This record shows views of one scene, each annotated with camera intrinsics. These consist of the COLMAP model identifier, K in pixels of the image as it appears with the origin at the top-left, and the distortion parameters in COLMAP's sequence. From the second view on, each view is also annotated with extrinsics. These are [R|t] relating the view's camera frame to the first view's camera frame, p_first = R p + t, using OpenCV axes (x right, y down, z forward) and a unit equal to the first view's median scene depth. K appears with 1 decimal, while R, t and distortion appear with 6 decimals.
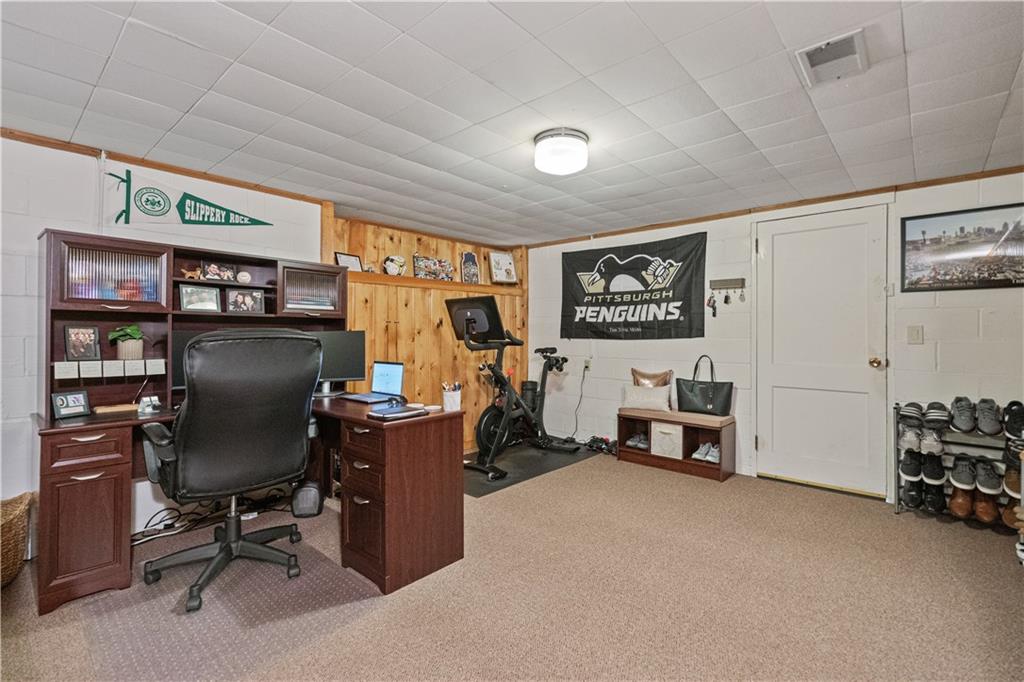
lens RADIAL K [[460.7, 0, 511.0], [0, 460.7, 333.3], [0, 0, 1]] dist [-0.004730, -0.000402]
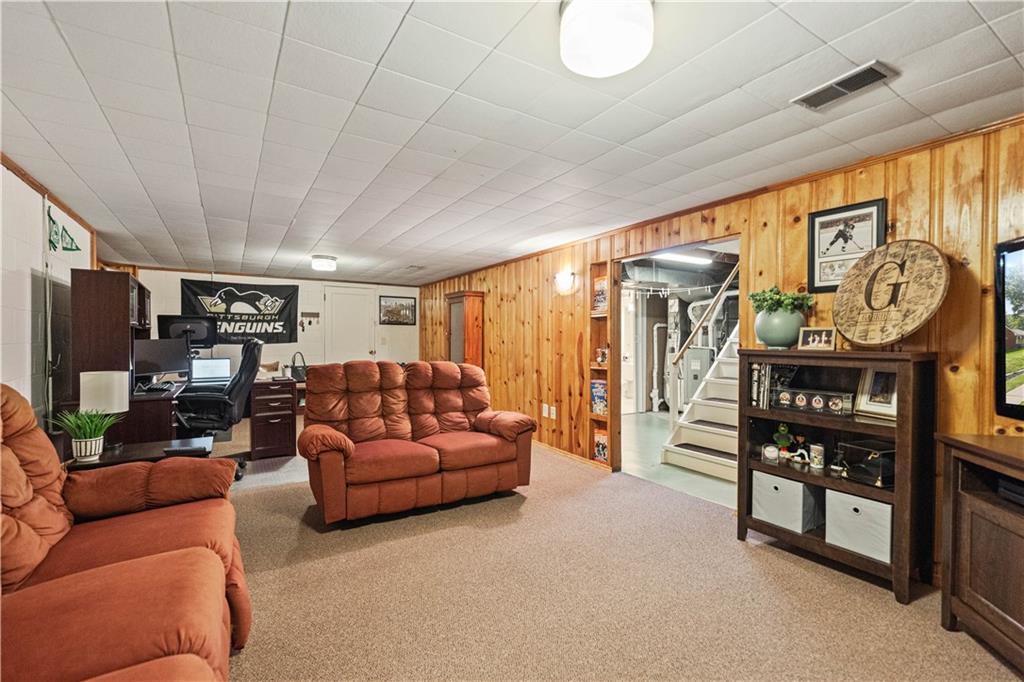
lens RADIAL K [[460.7, 0, 512.4], [0, 460.7, 343.4], [0, 0, 1]] dist [-0.004730, -0.000402]
pose [[0.275917, -0.007947, 0.961149, -1.034490], [-0.003319, 0.999952, 0.009220, -0.006633], [-0.961176, -0.005734, 0.275877, -0.315412]]
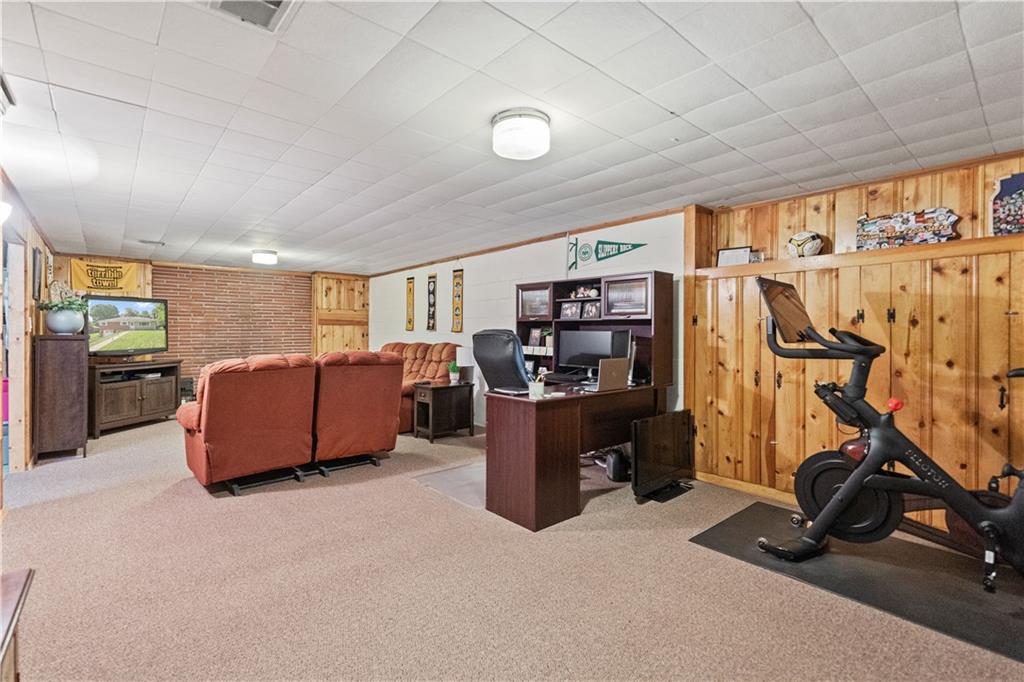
lens RADIAL K [[460.7, 0, 511.7], [0, 460.7, 335.9], [0, 0, 1]] dist [-0.004730, -0.000402]
pose [[-0.121005, 0.004511, -0.992642, 0.786011], [-0.002083, 0.999986, 0.004799, 0.003219], [0.992650, 0.002649, -0.120993, 0.836580]]
